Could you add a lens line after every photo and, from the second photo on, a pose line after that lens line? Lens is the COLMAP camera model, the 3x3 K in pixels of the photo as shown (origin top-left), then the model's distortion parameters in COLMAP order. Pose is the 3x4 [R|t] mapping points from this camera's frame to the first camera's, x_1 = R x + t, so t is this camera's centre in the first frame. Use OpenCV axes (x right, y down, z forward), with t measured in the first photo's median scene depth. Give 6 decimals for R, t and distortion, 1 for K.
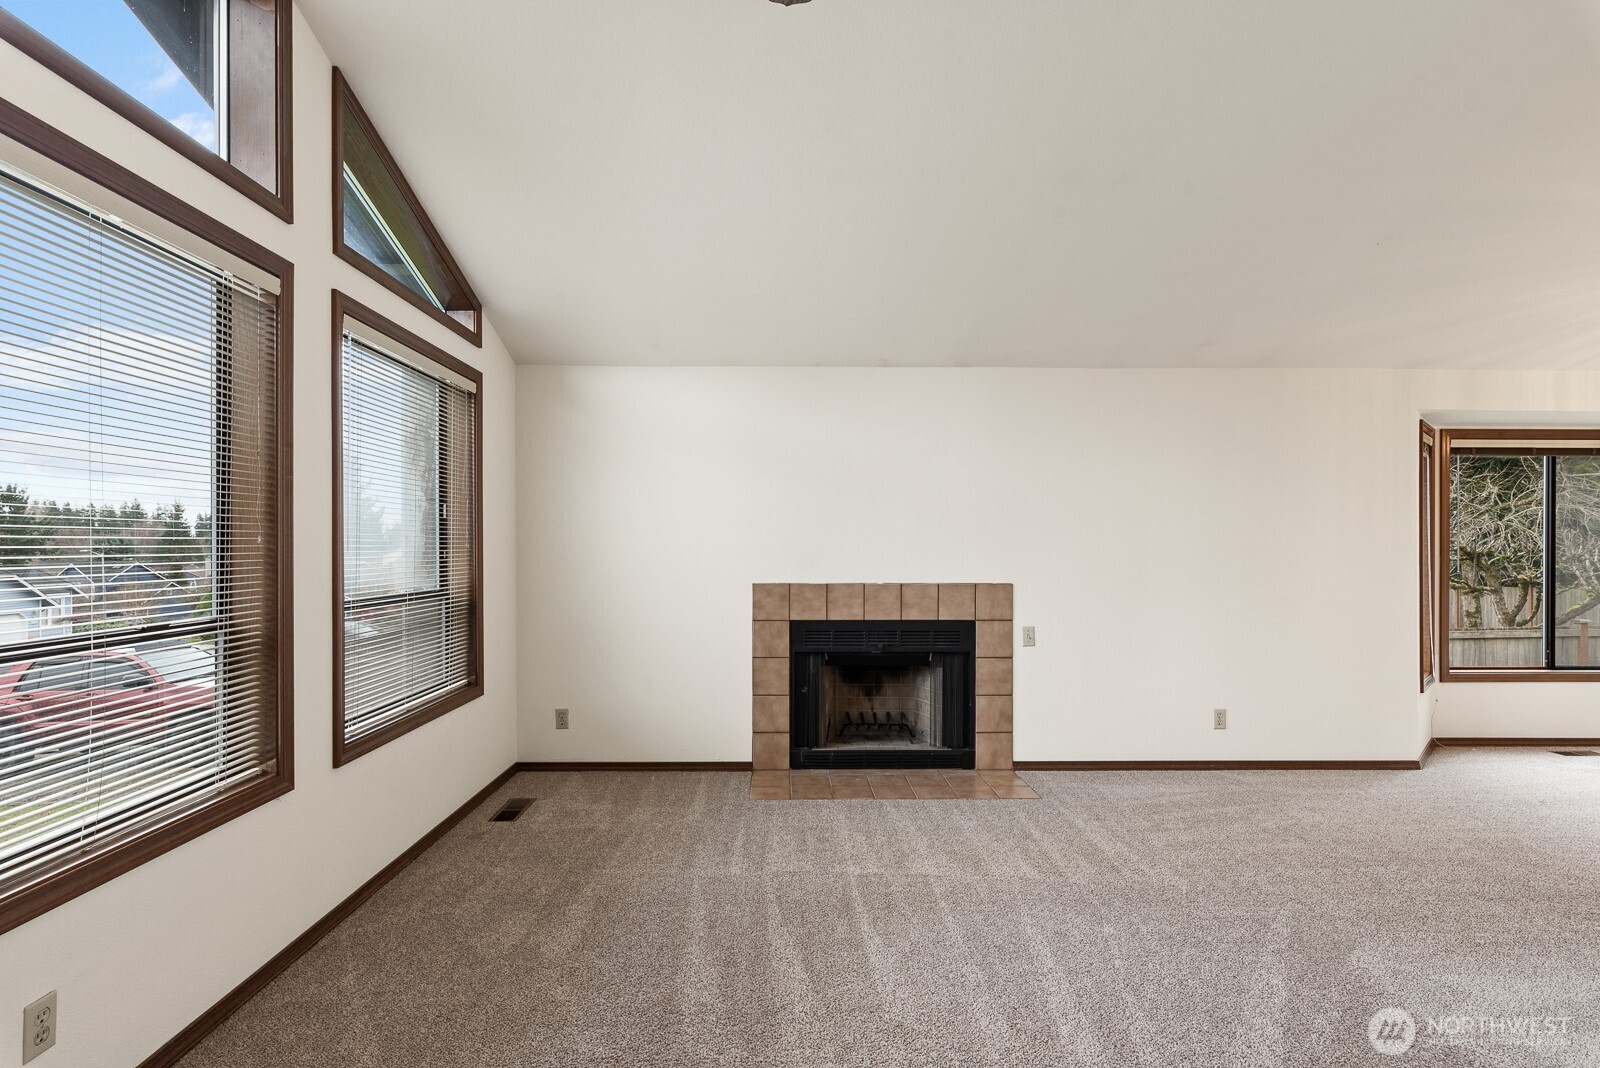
lens RADIAL K [[801.6, 0, 794.3], [0, 801.6, 543.3], [0, 0, 1]] dist [0.001204, -0.001594]
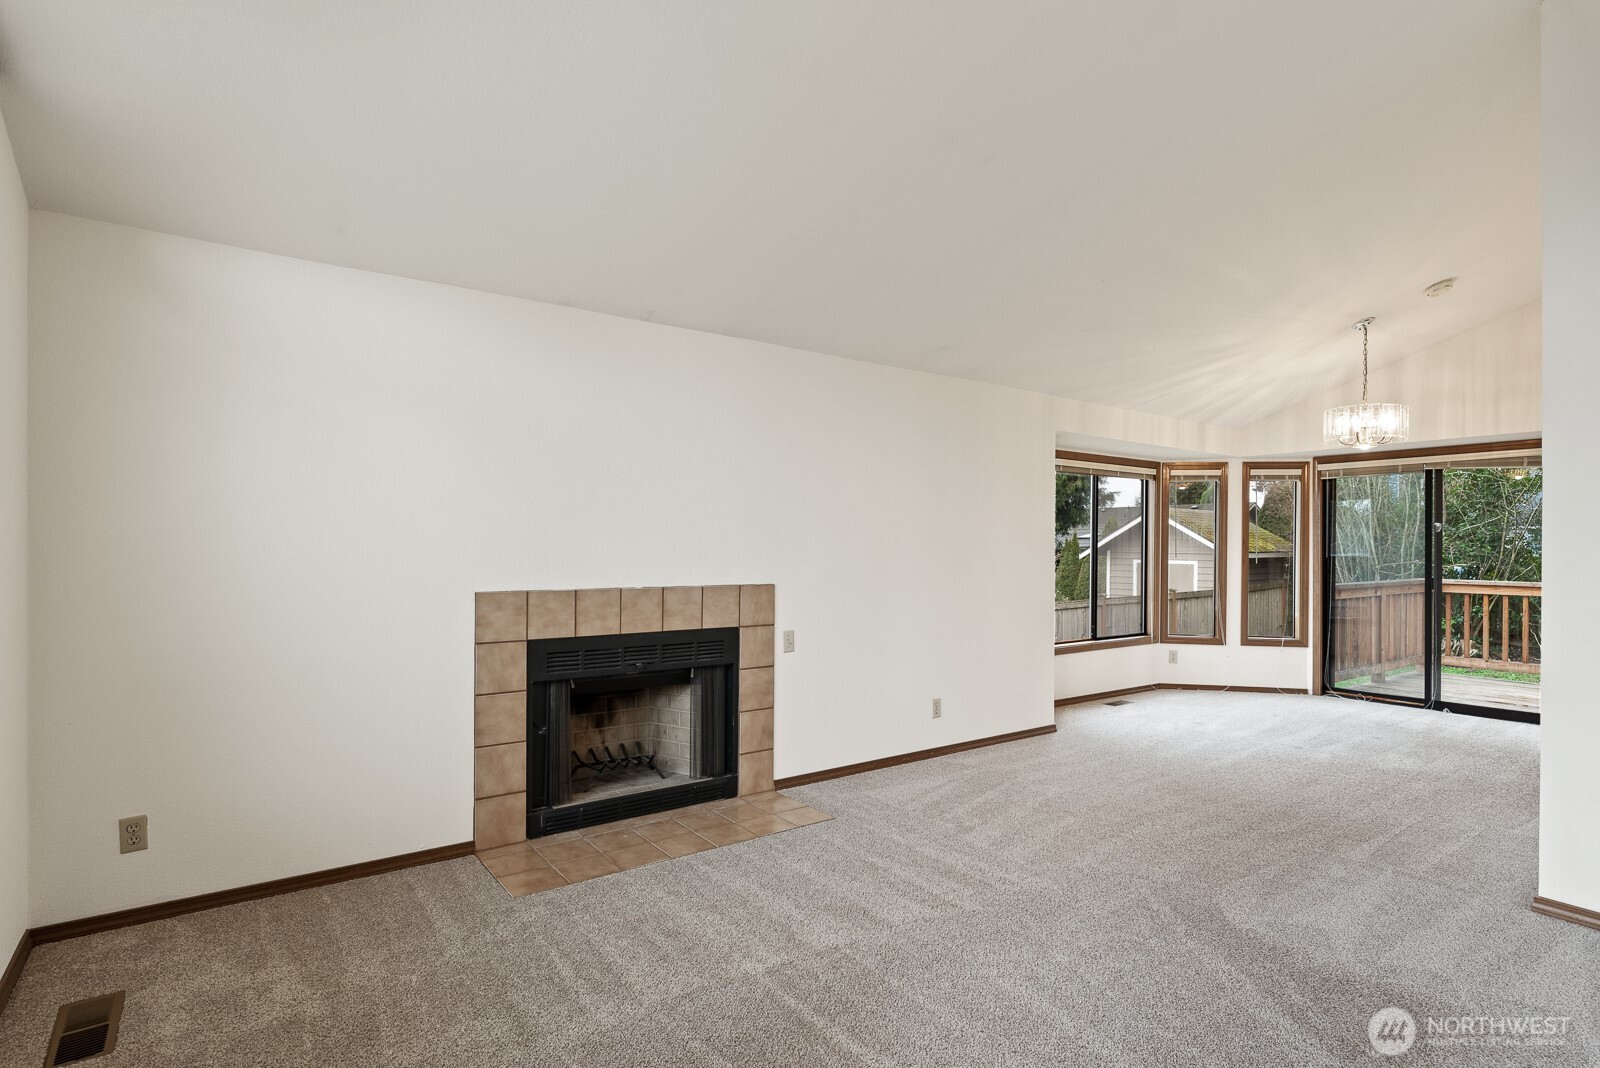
lens RADIAL K [[801.6, 0, 794.0], [0, 801.6, 545.9], [0, 0, 1]] dist [0.001204, -0.001594]
pose [[0.820056, 0.004085, 0.572268, -0.229066], [-0.006934, 0.999972, 0.002798, 0.004464], [-0.572241, -0.006263, 0.820062, 0.247521]]
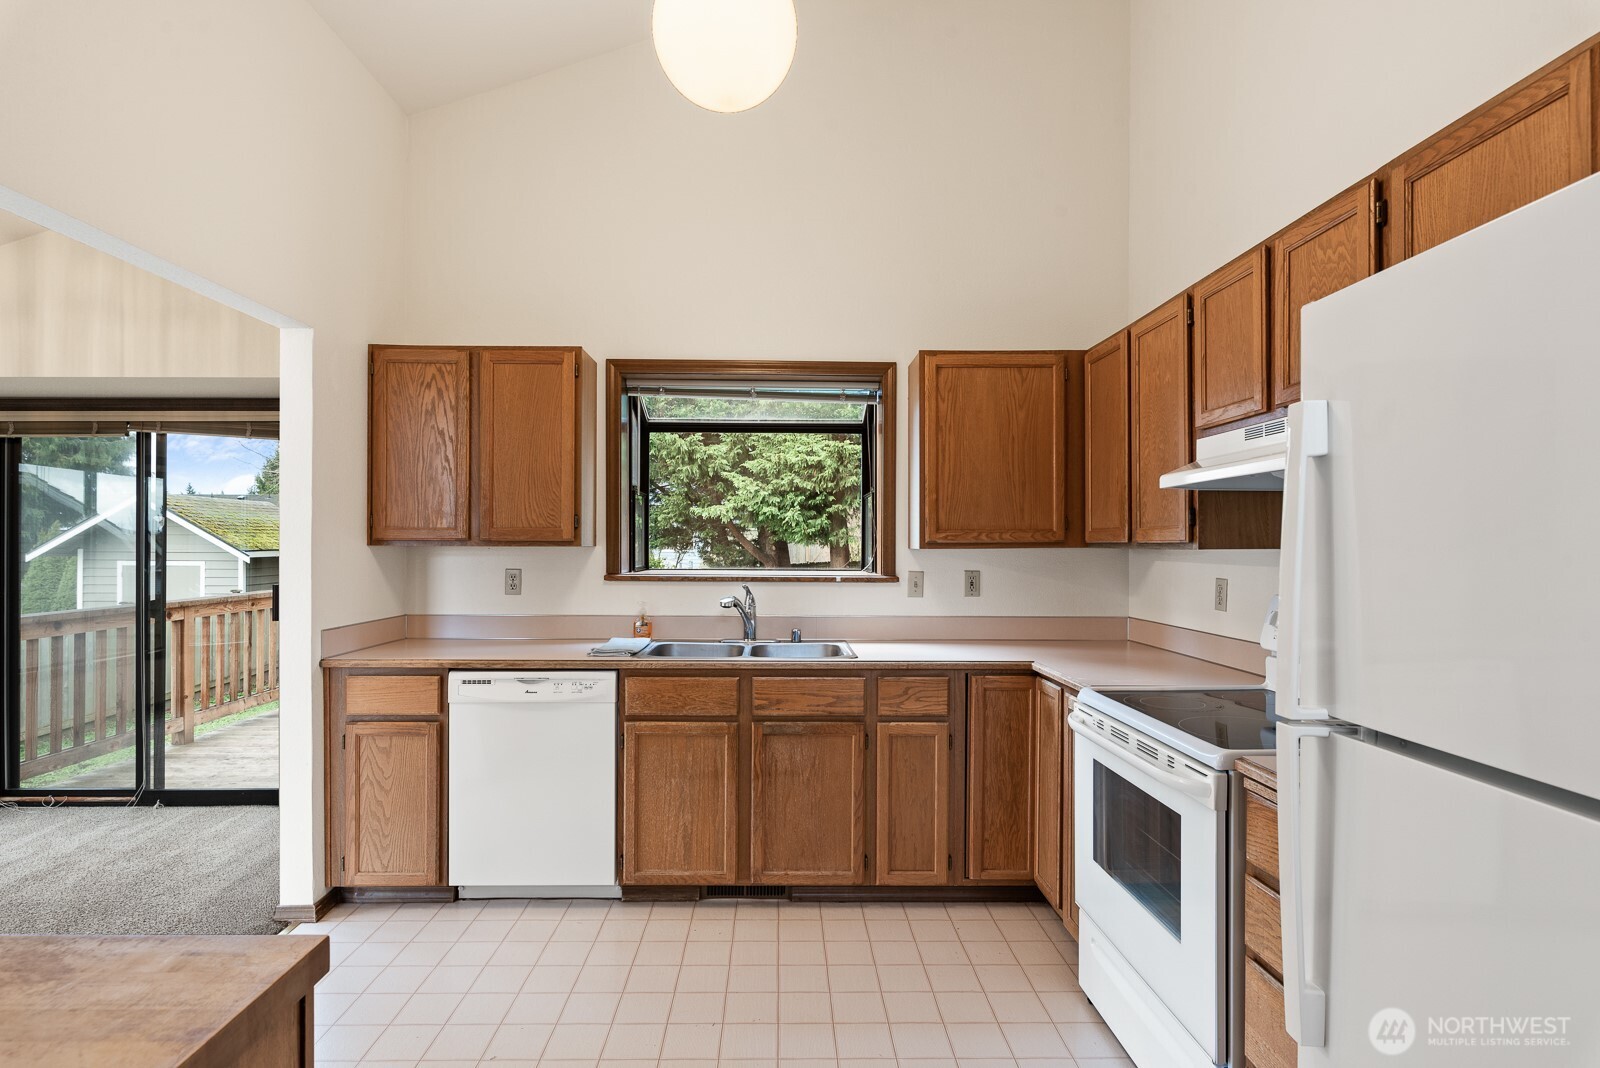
lens RADIAL K [[801.6, 0, 789.7], [0, 801.6, 542.9], [0, 0, 1]] dist [0.001204, -0.001594]
pose [[0.002132, -0.001113, 0.999997, 0.587471], [-0.005318, 0.999985, 0.001125, -0.013524], [-0.999984, -0.005320, 0.002126, 0.037265]]
